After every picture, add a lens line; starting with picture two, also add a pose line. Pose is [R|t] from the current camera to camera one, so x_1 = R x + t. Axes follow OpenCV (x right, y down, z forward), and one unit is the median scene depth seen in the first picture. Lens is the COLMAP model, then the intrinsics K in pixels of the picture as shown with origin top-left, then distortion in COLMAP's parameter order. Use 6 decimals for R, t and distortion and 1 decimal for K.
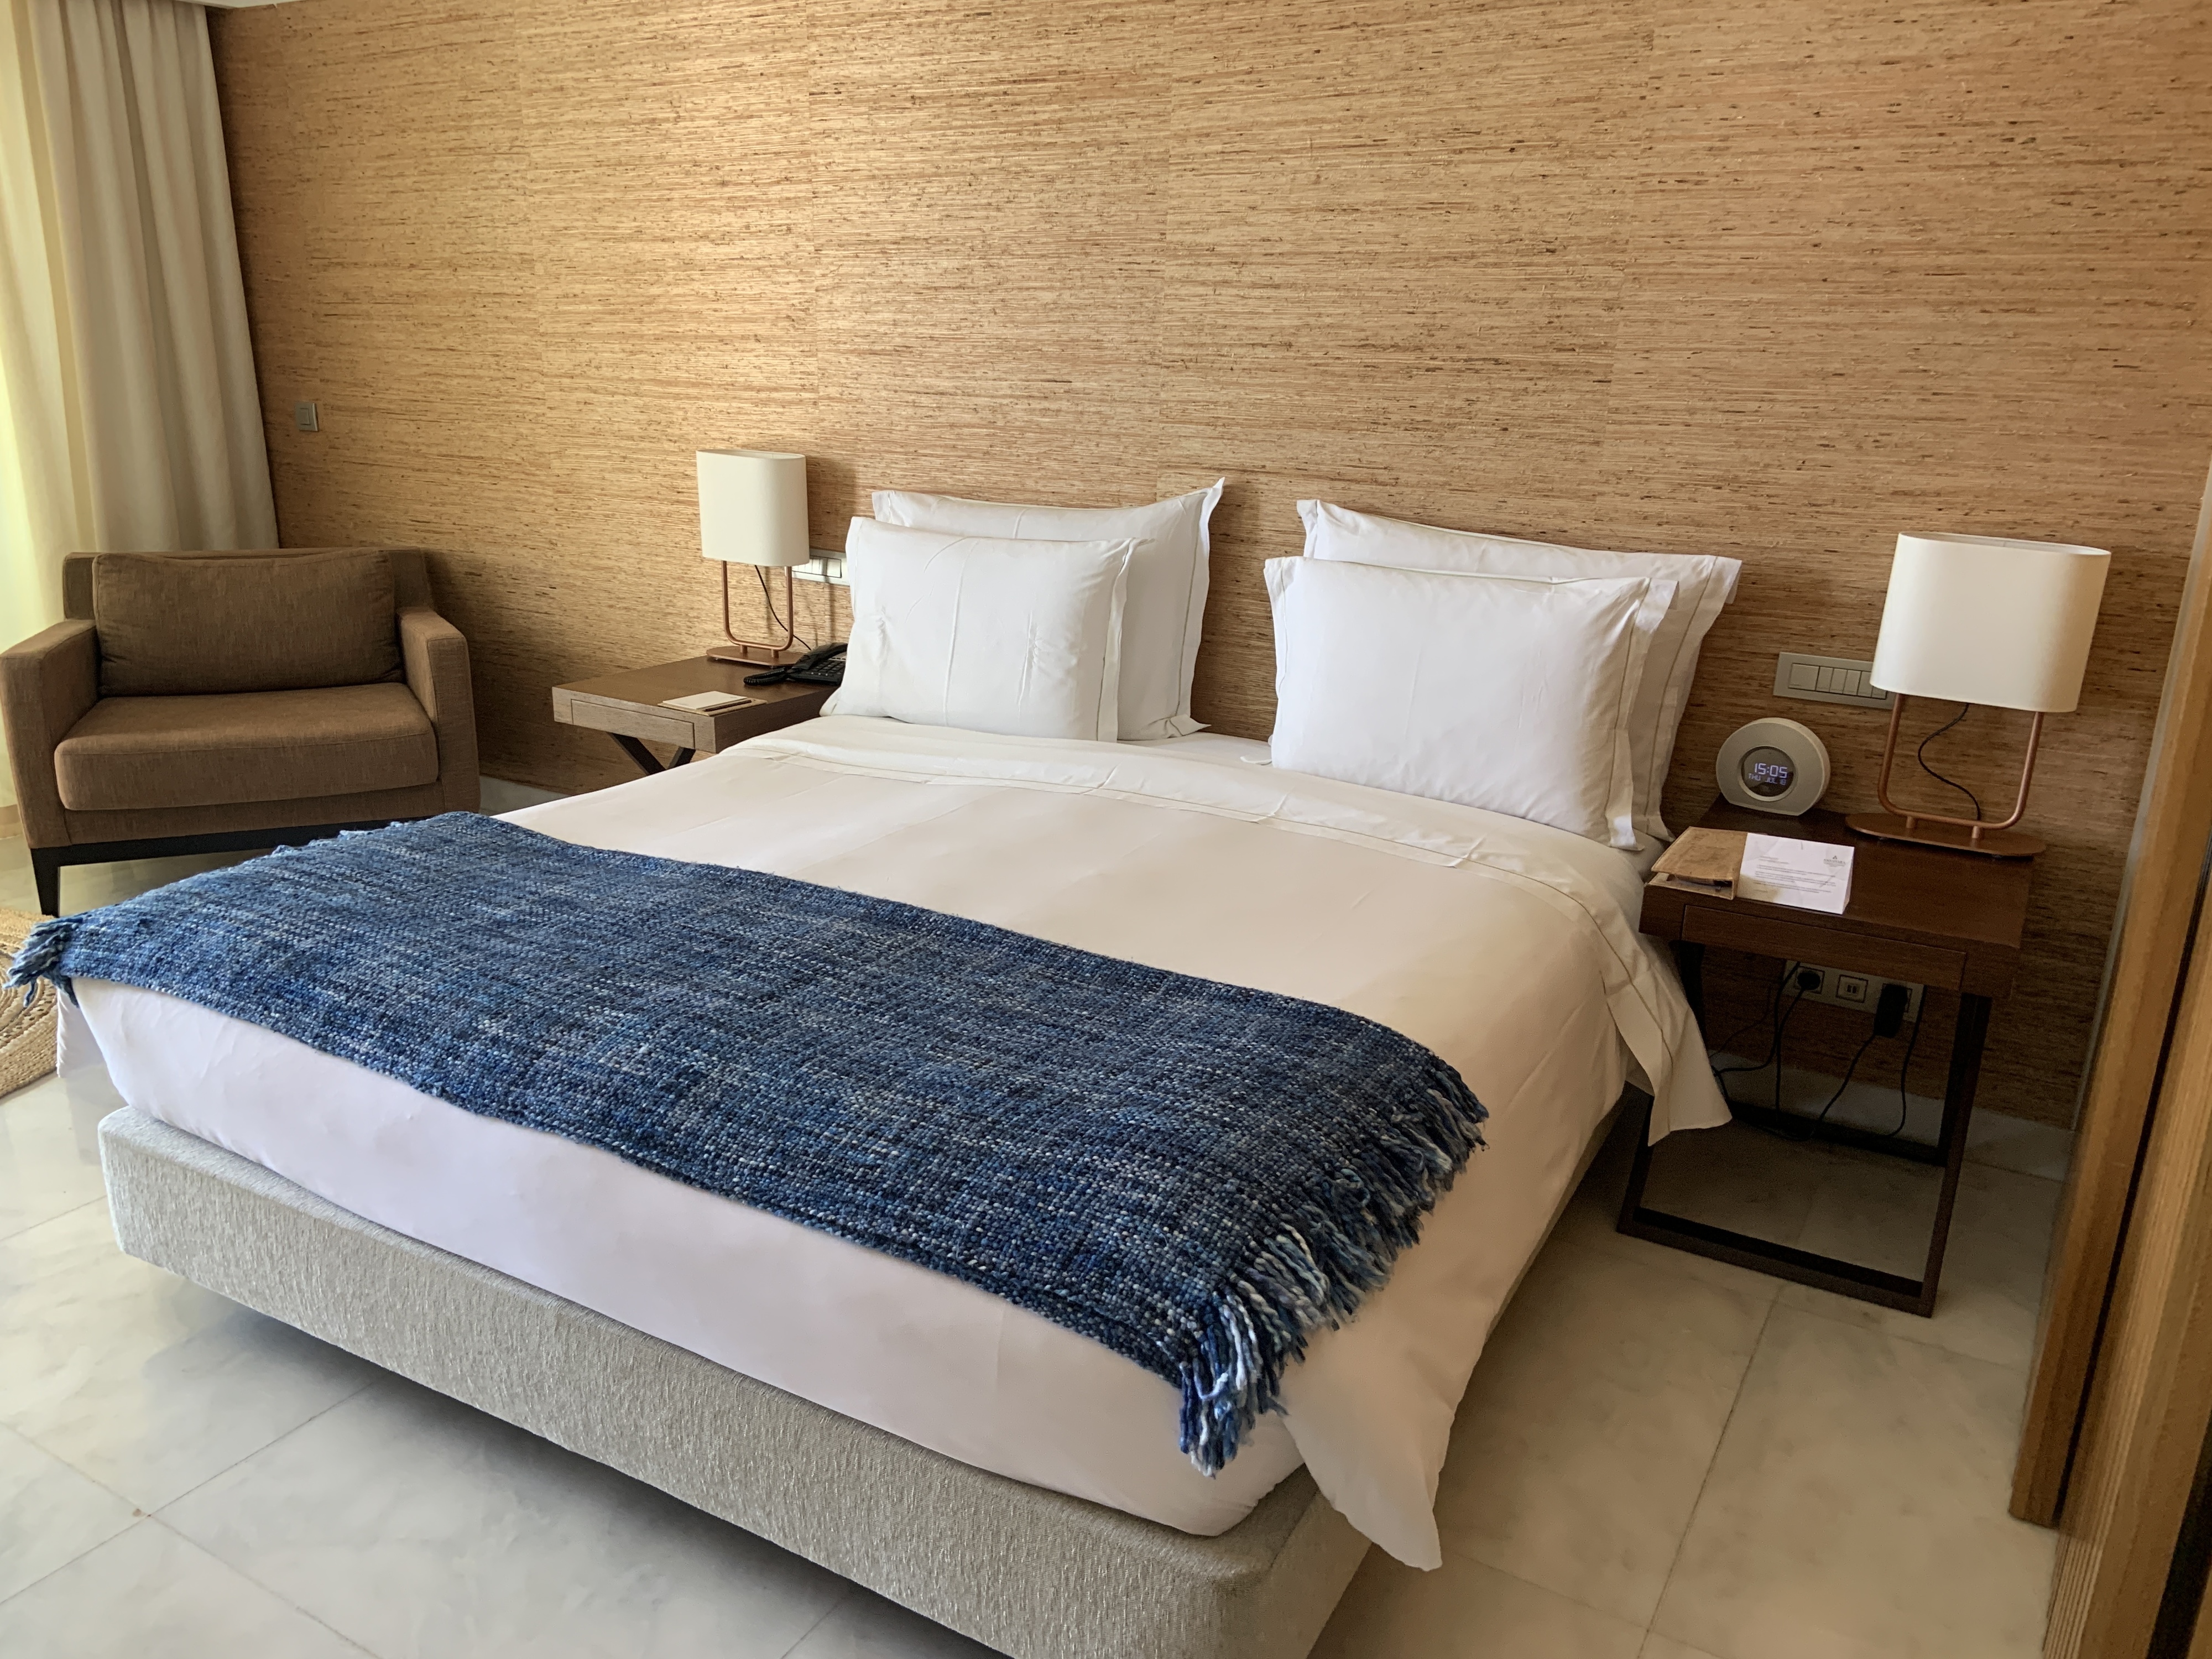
lens RADIAL K [[1657.5, 0, 1065.7], [0, 1657.5, 833.4], [0, 0, 1]] dist [0.124833, -0.171929]
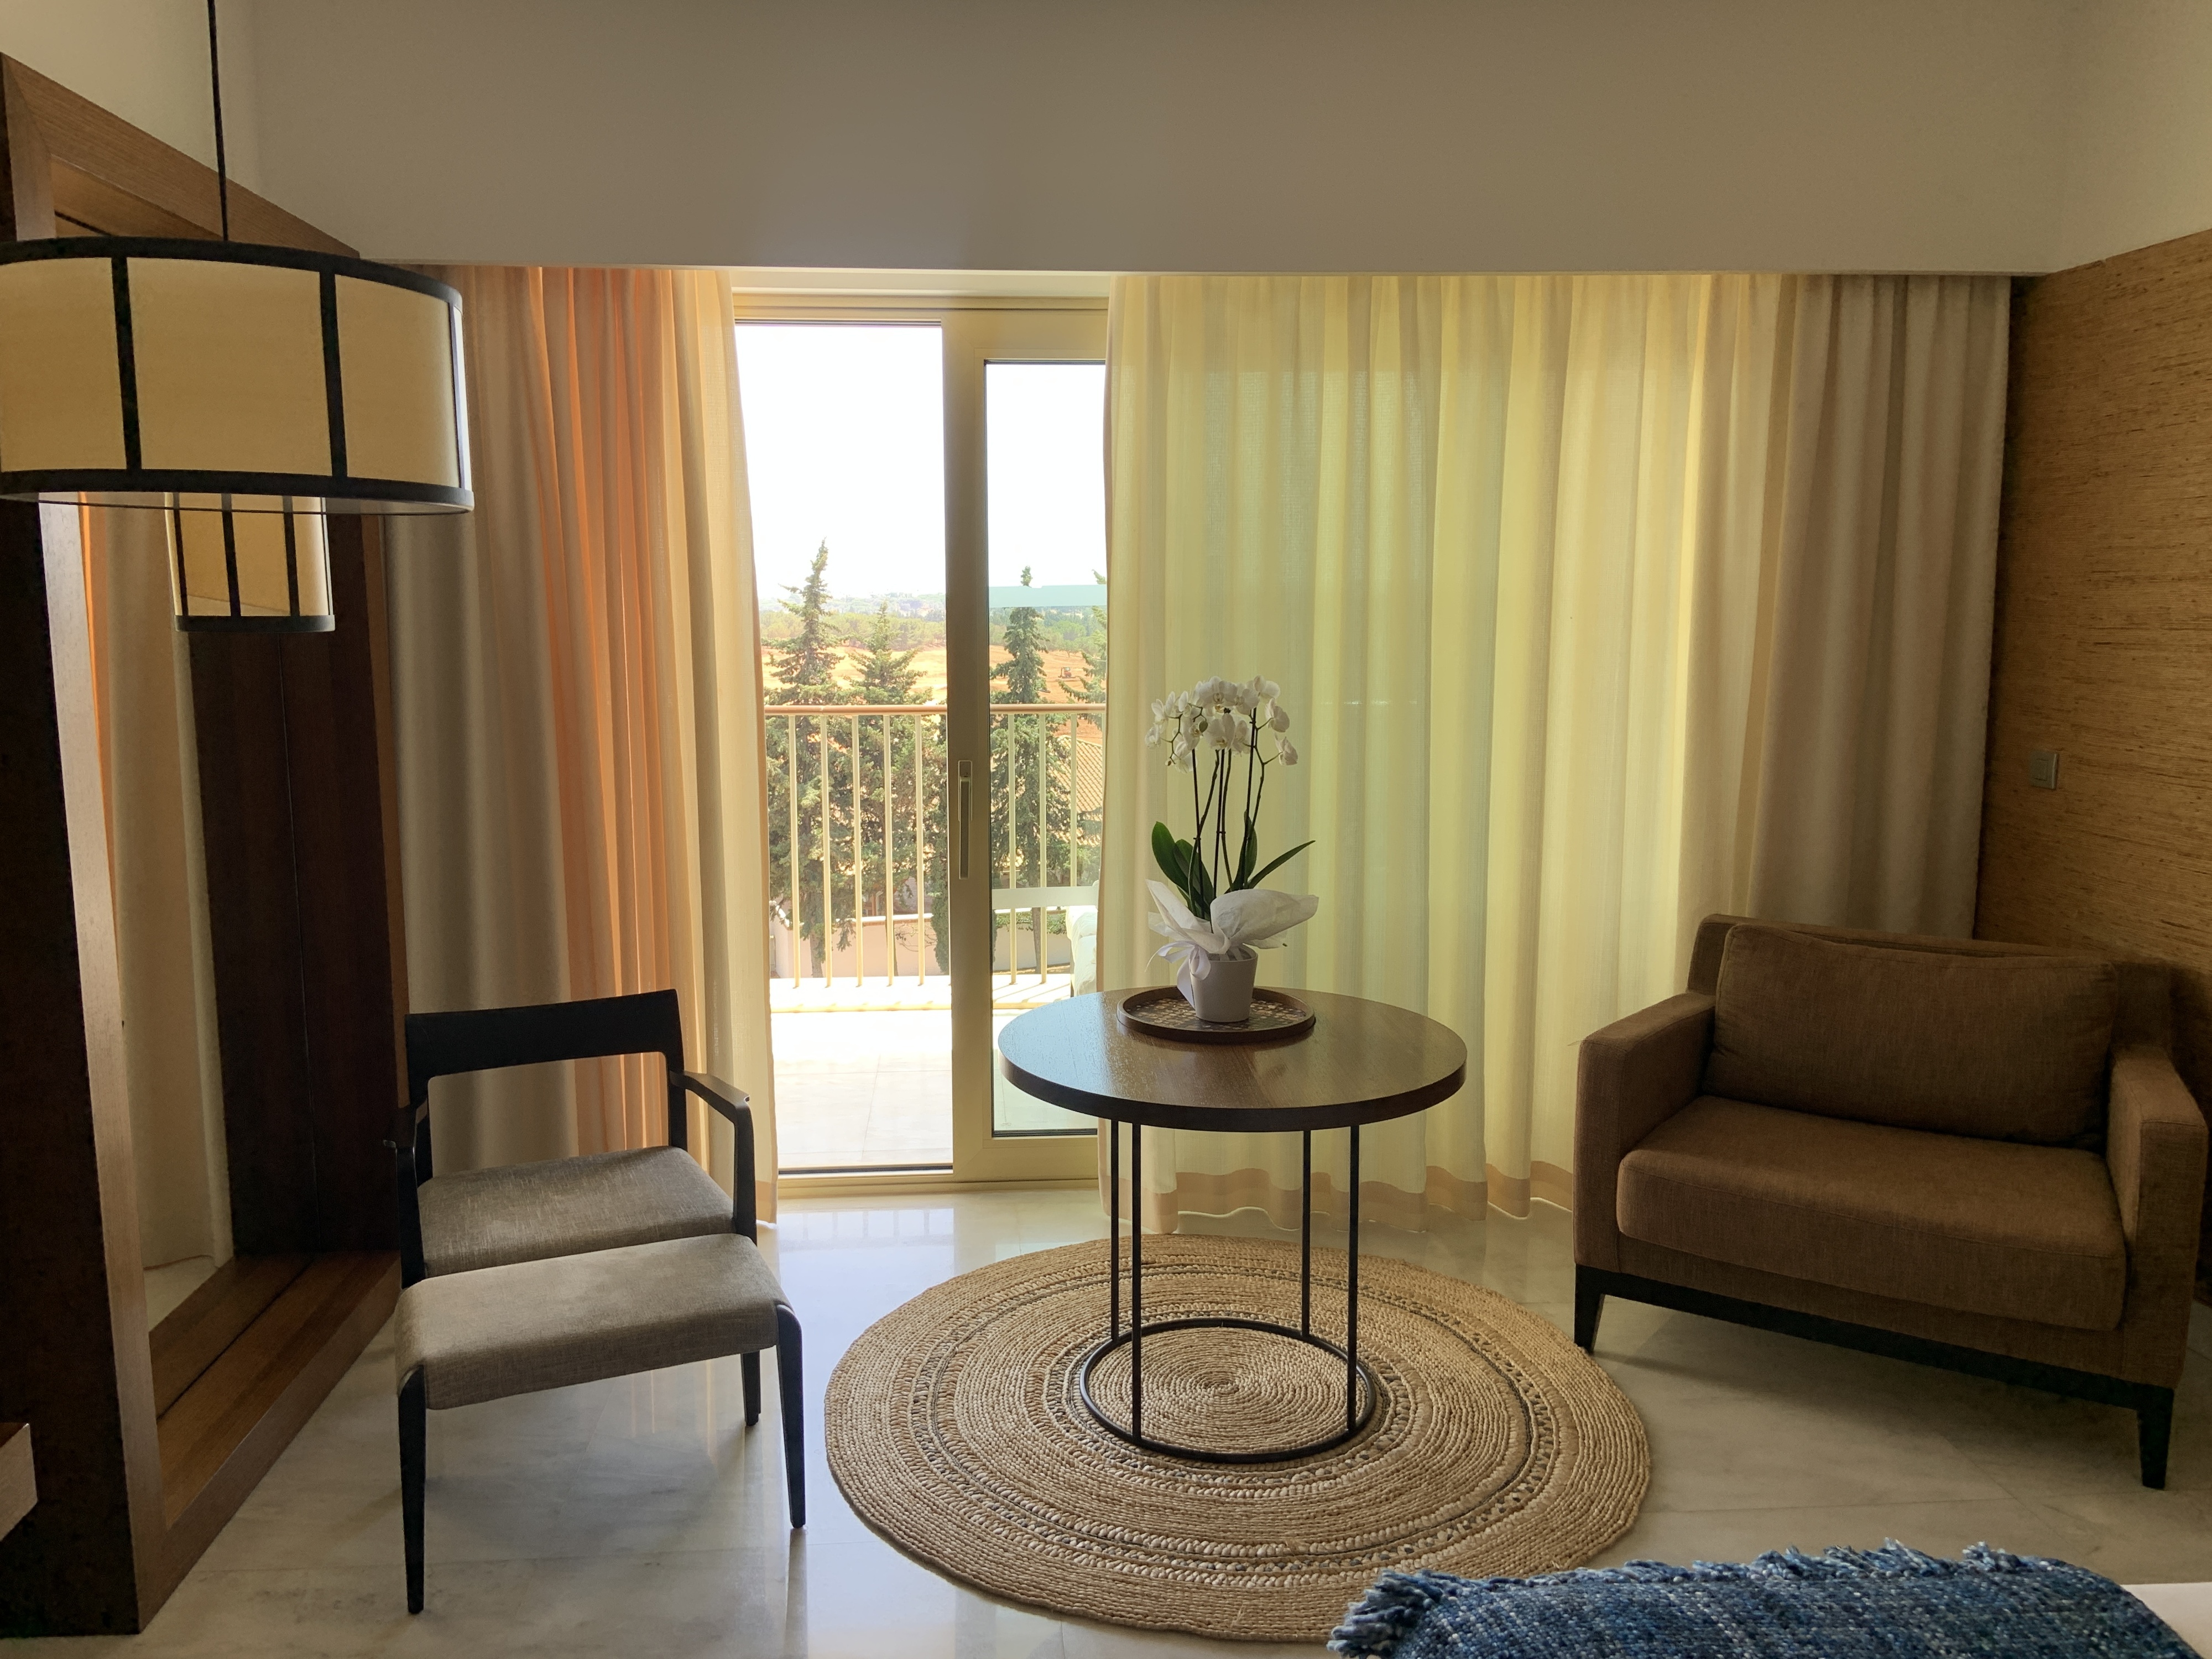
lens RADIAL K [[1661.7, 0, 1071.5], [0, 1661.7, 846.6], [0, 0, 1]] dist [0.117252, -0.144924]
pose [[0.580283, 0.100274, -0.808218, -0.082724], [-0.228365, 0.972613, -0.043291, -0.083968], [0.781742, 0.209690, 0.587290, 0.224115]]
